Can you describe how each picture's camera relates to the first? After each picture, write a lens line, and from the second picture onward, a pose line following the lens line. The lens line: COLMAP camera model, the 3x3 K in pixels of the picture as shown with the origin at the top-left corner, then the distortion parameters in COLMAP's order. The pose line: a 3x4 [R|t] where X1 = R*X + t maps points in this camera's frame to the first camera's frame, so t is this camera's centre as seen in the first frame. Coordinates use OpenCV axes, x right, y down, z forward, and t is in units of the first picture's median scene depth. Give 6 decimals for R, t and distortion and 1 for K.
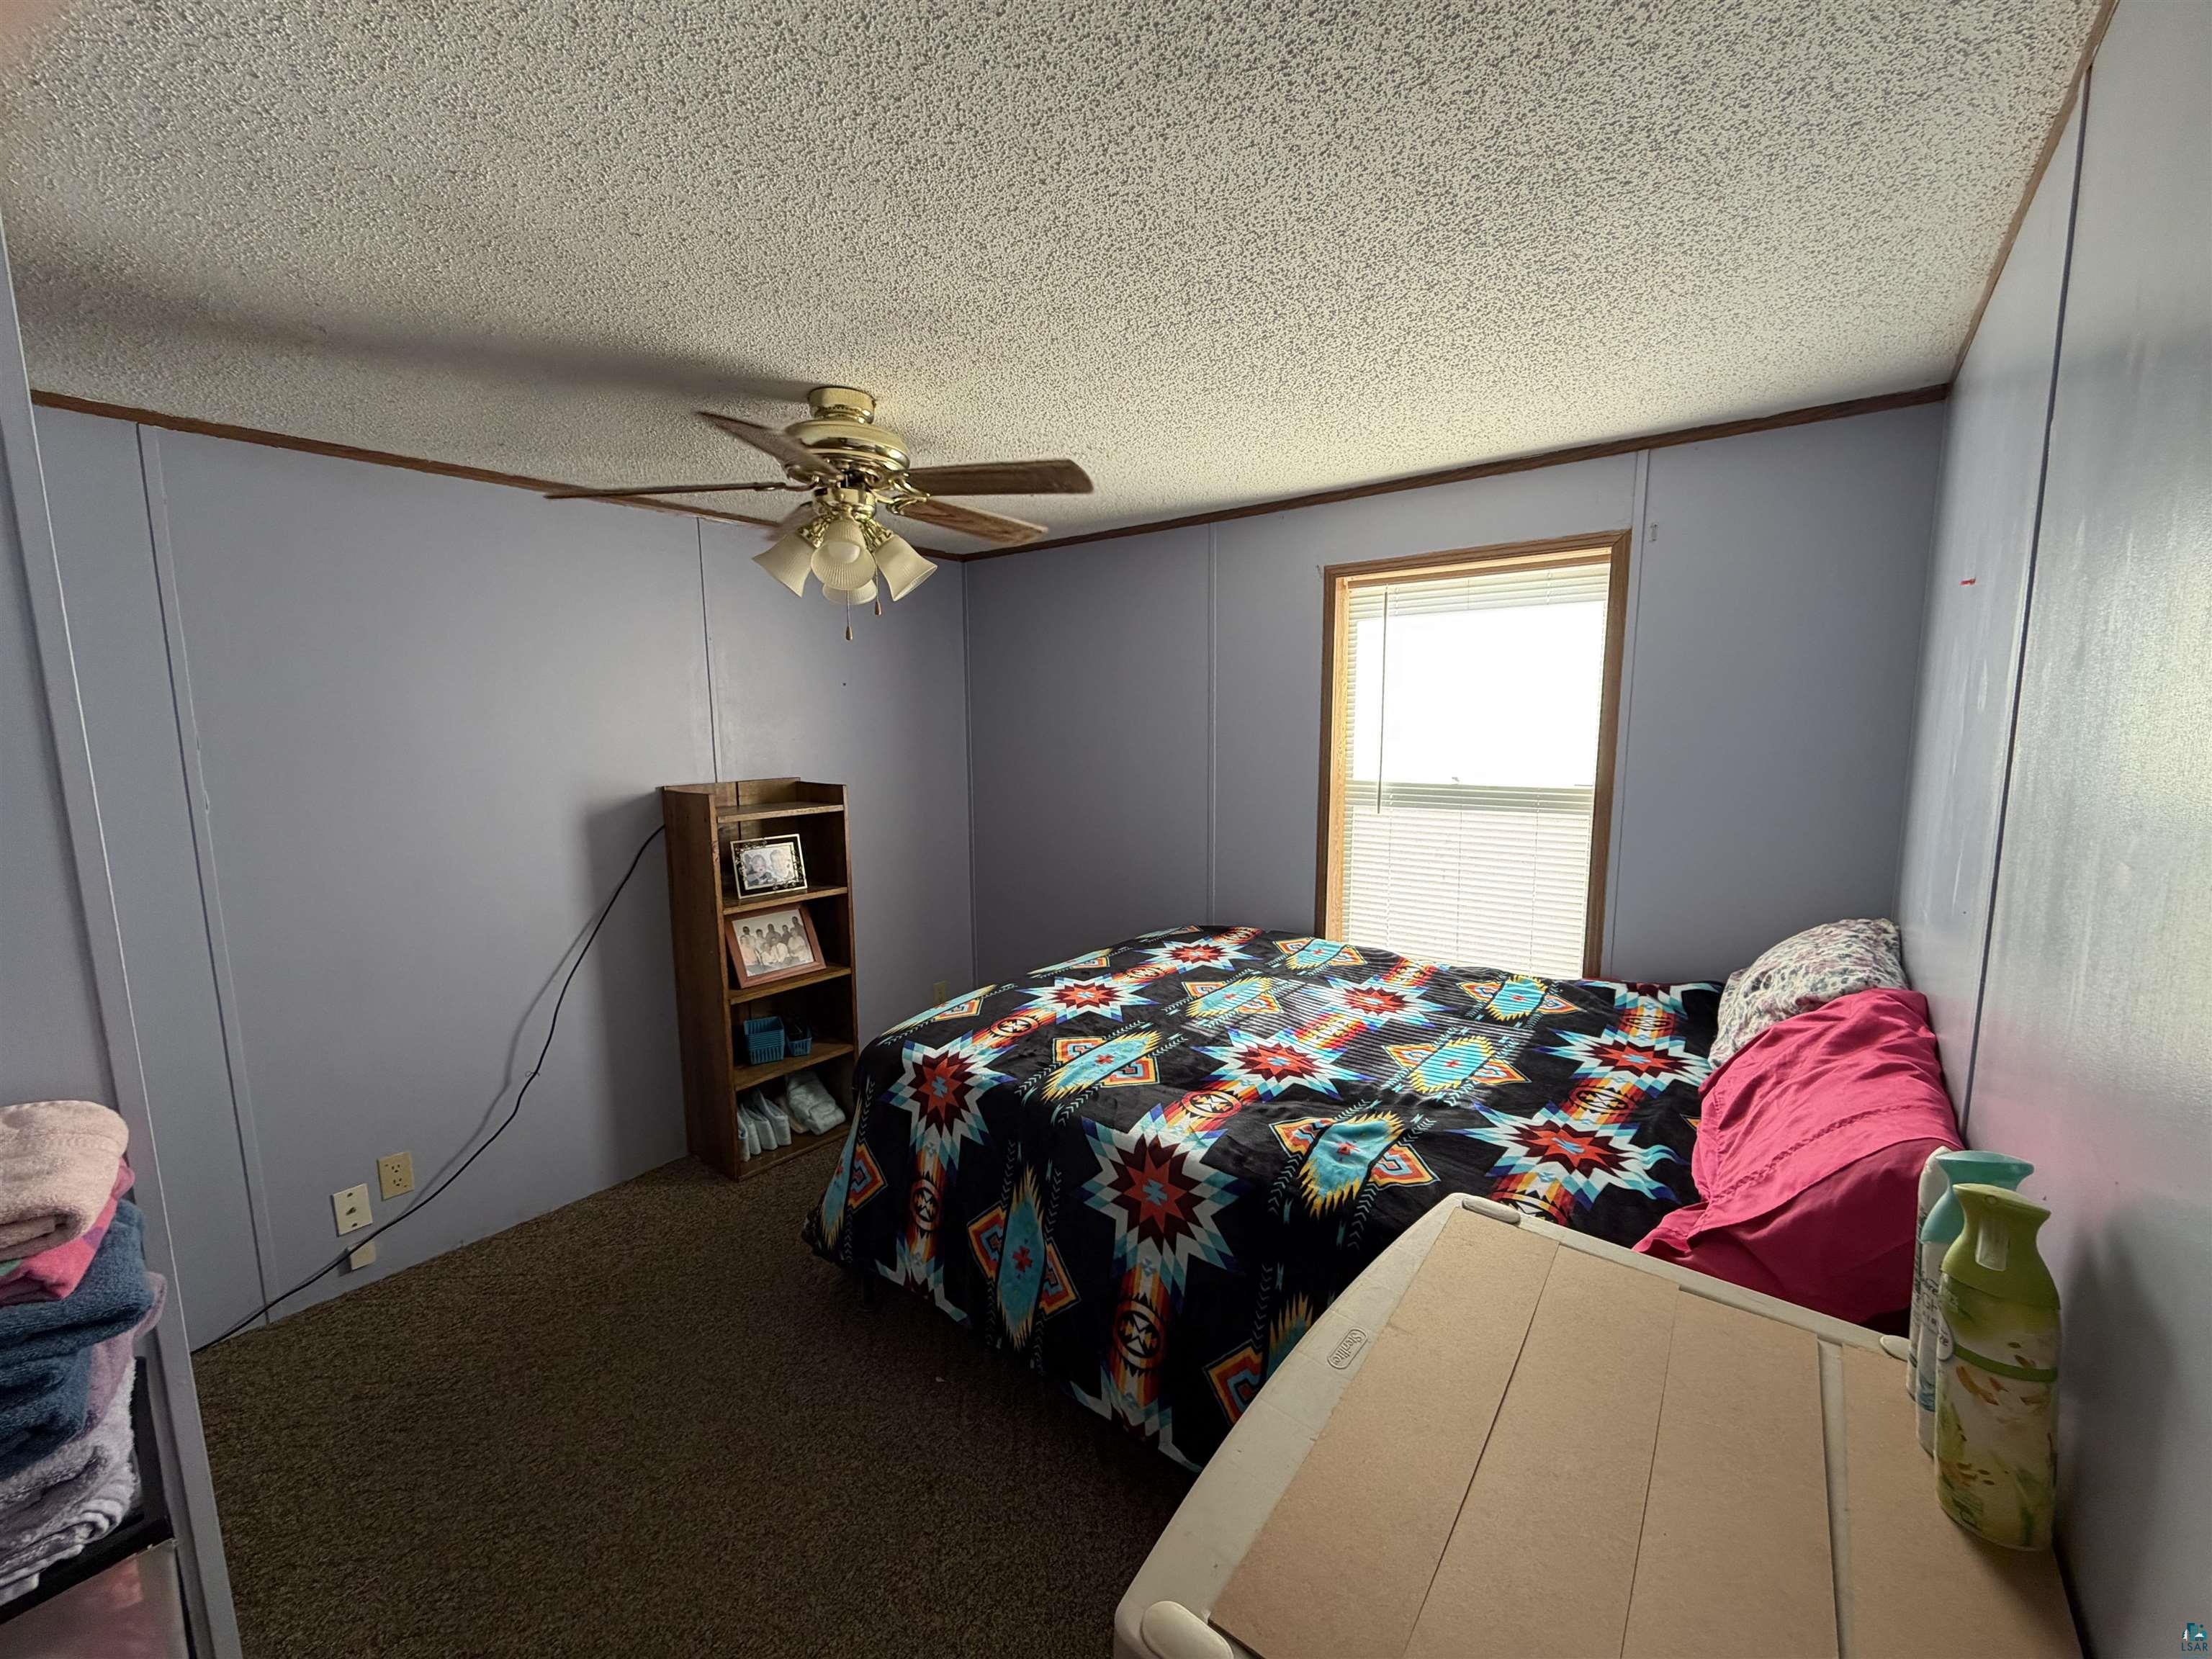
lens RADIAL K [[880.2, 0, 1100.6], [0, 880.2, 831.2], [0, 0, 1]] dist [0.002305, -0.000557]
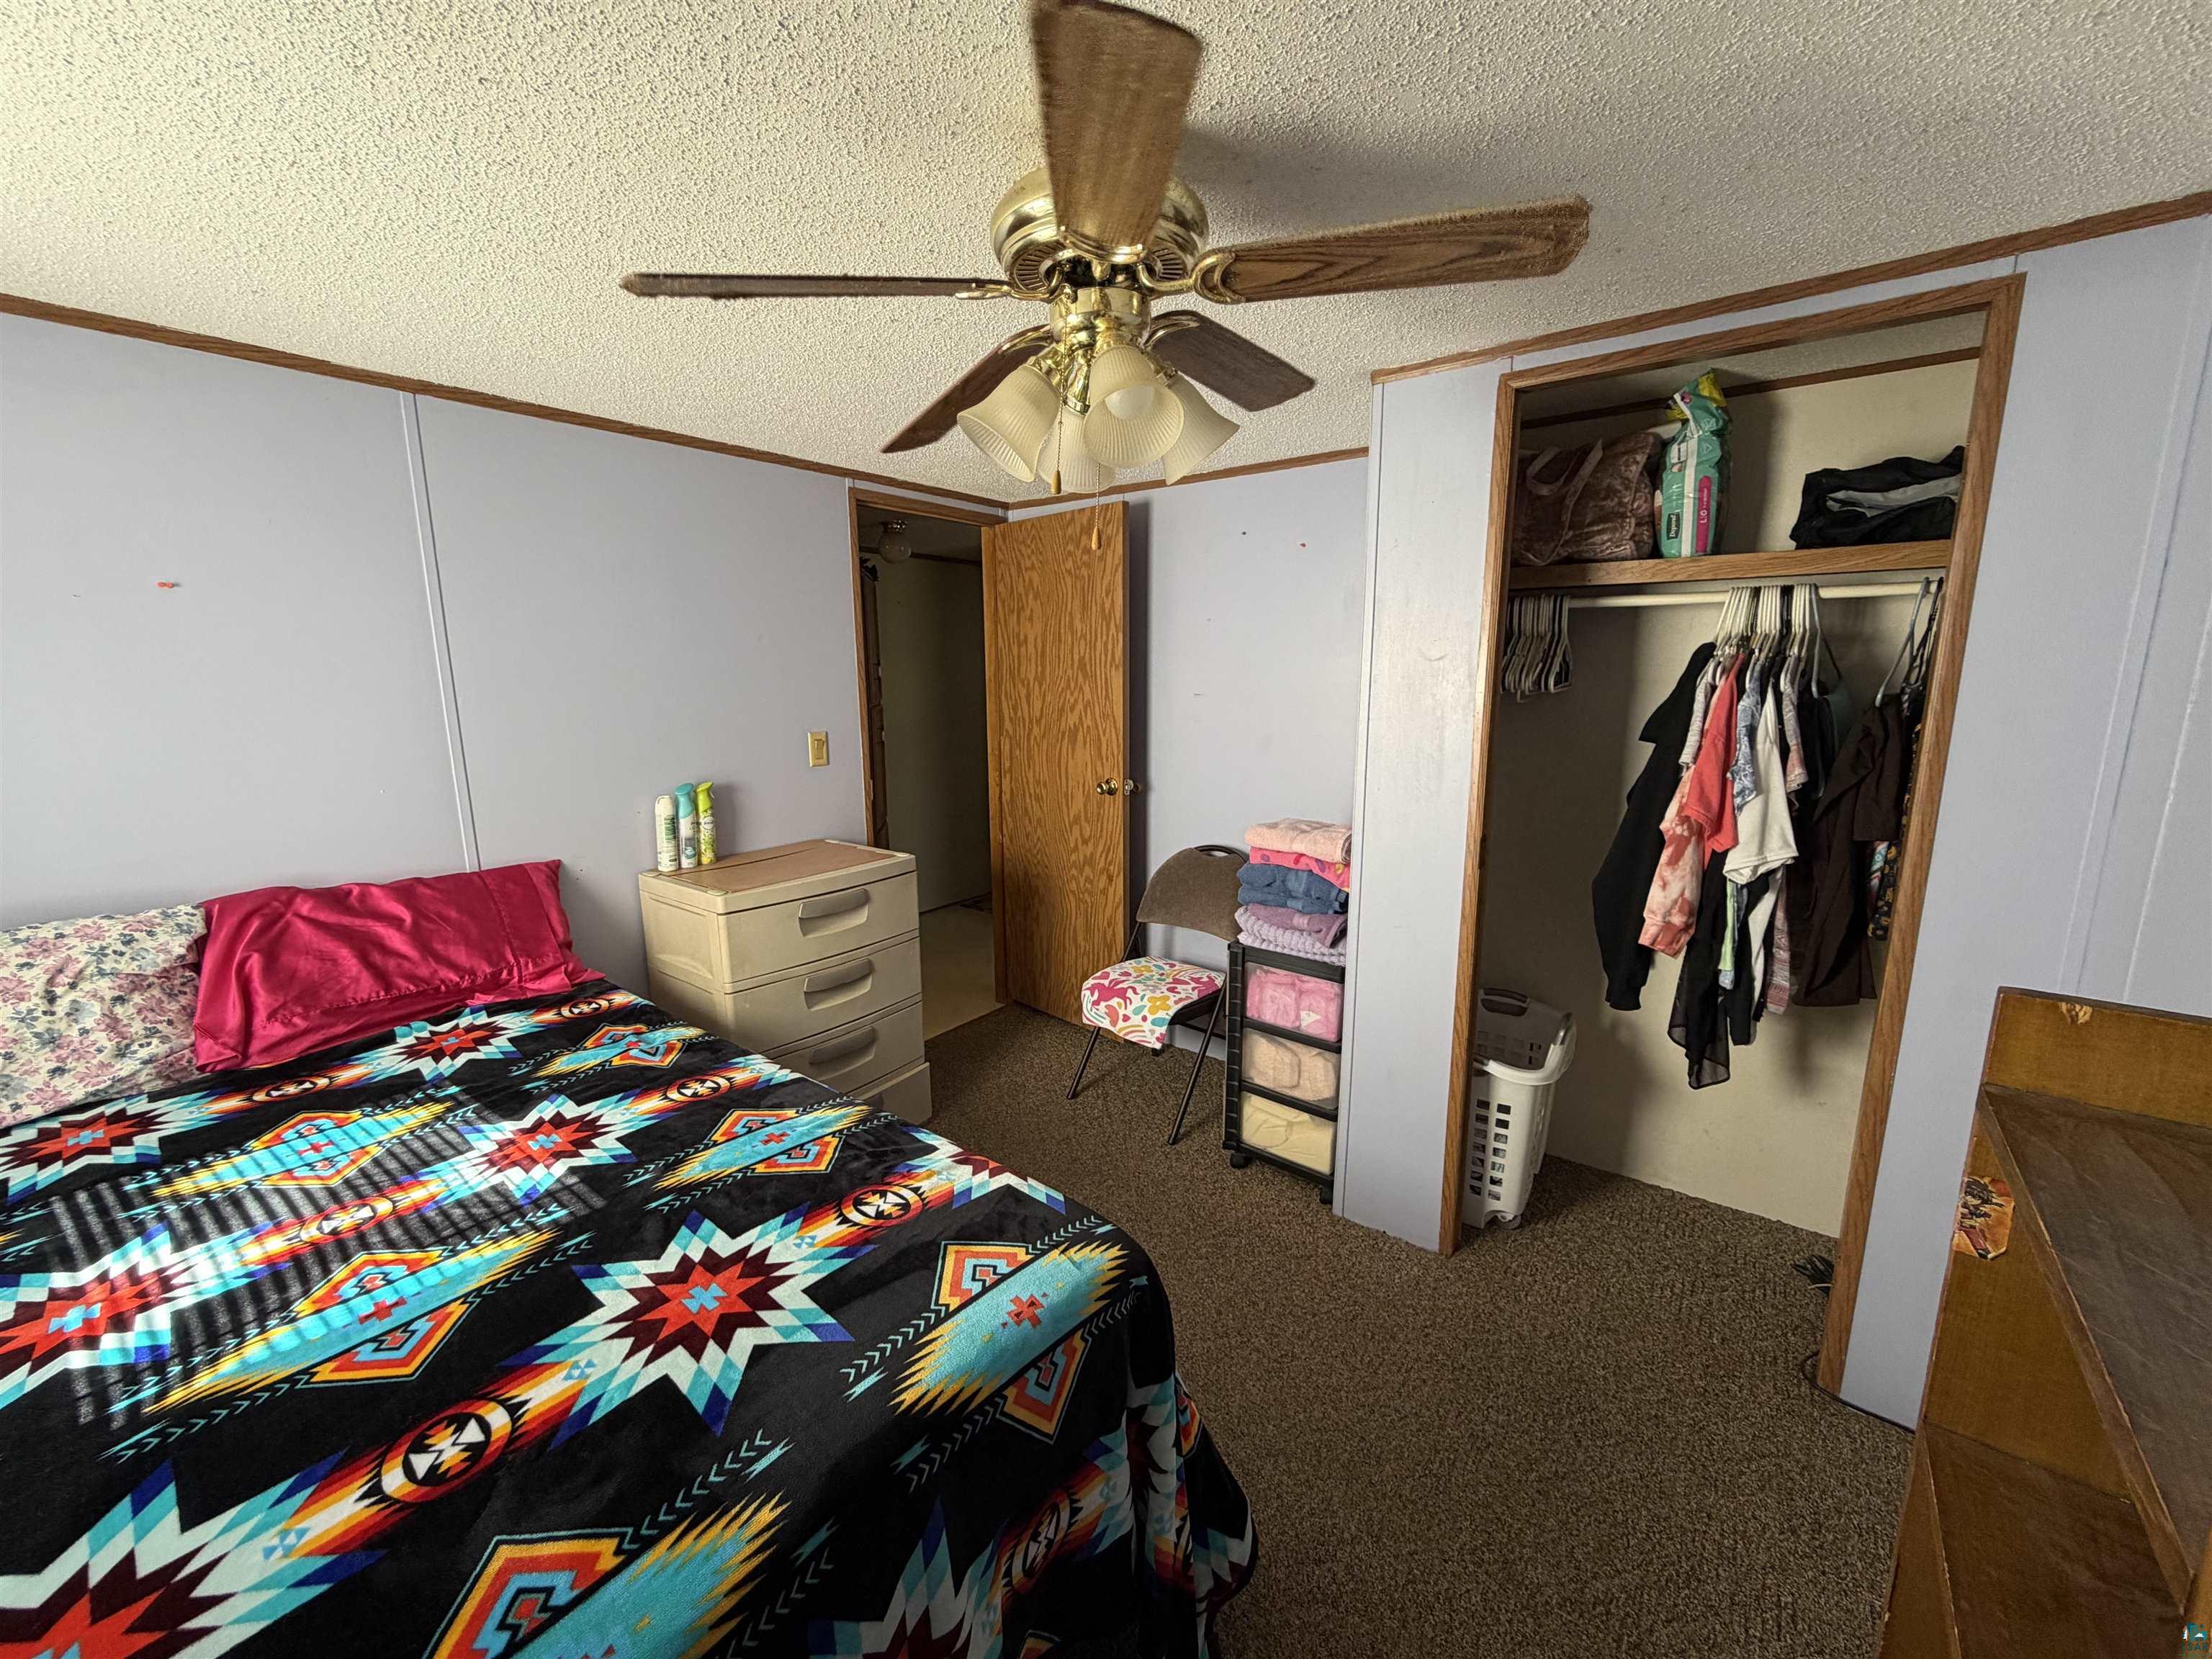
lens RADIAL K [[880.2, 0, 1100.6], [0, 880.2, 831.2], [0, 0, 1]] dist [0.002305, -0.000557]
pose [[-0.999574, 0.019514, -0.021697, -0.313783], [0.011702, 0.949168, 0.314554, -0.267985], [0.026733, 0.314166, -0.948992, 1.969793]]
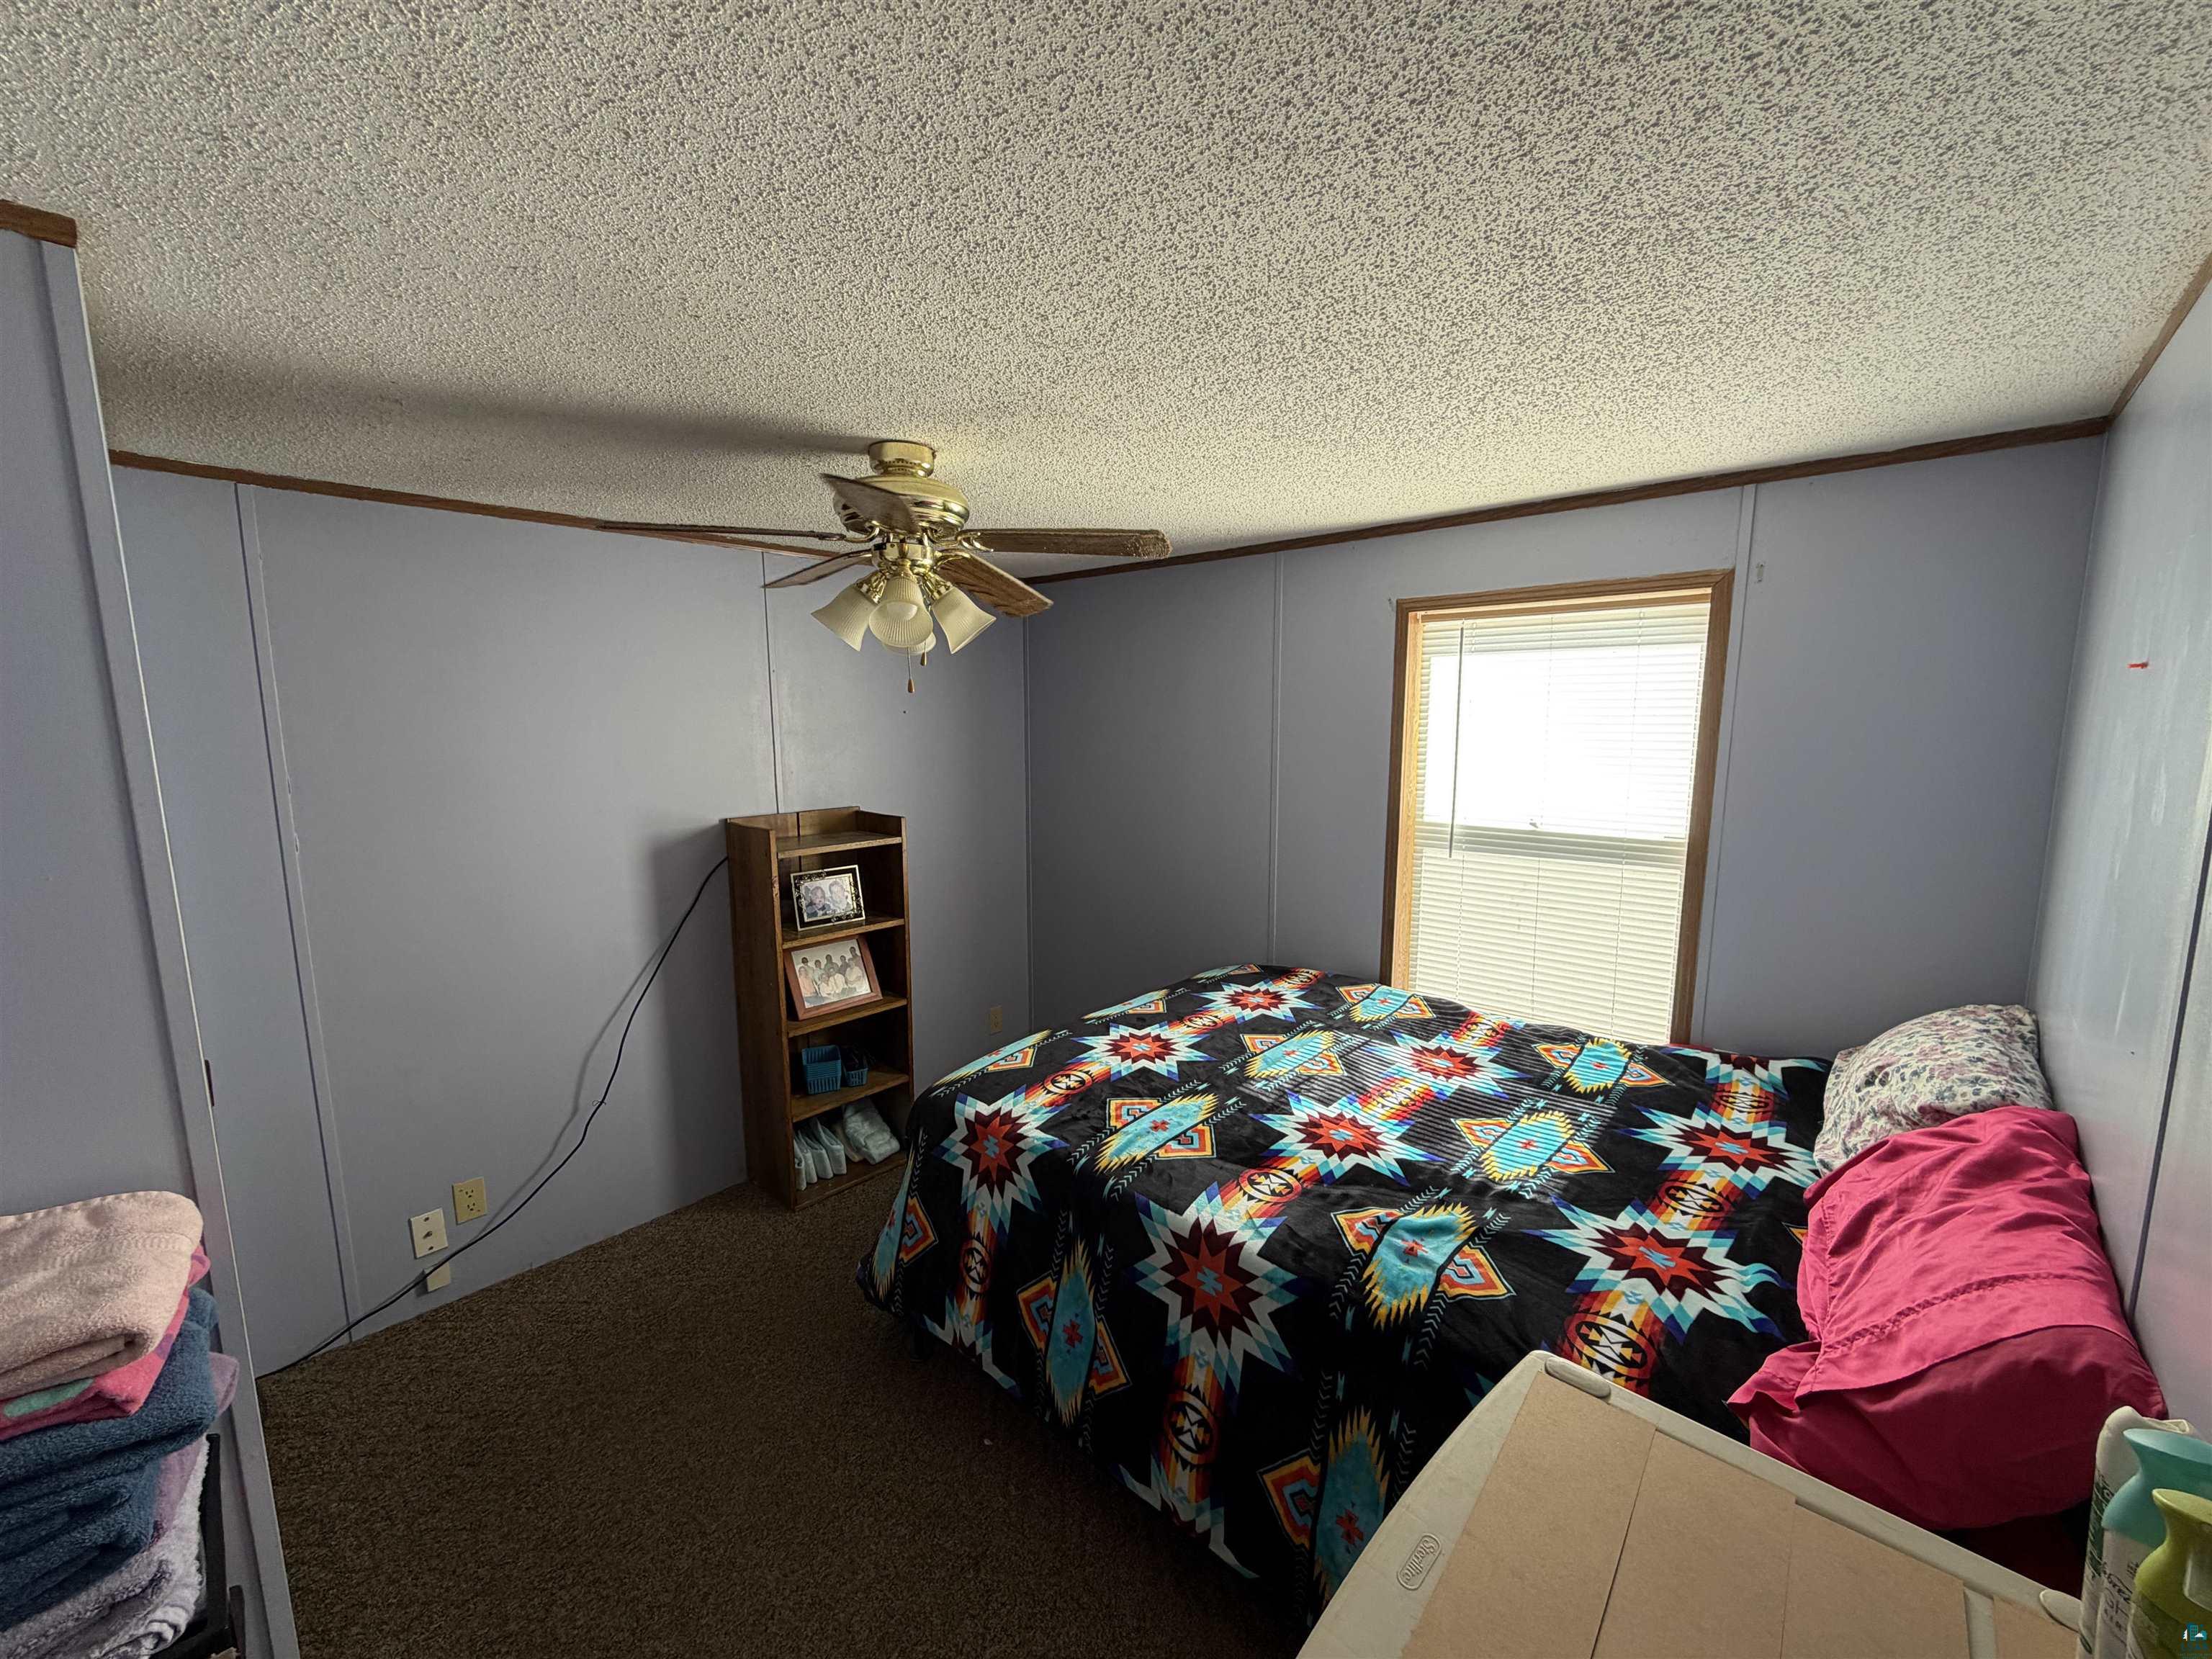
lens RADIAL K [[880.2, 0, 1100.6], [0, 880.2, 831.2], [0, 0, 1]] dist [0.002305, -0.000557]
pose [[0.997694, 0.014116, -0.066382, -0.000528], [-0.013620, 0.999876, 0.007917, -0.087915], [0.066485, -0.006994, 0.997763, 0.032623]]
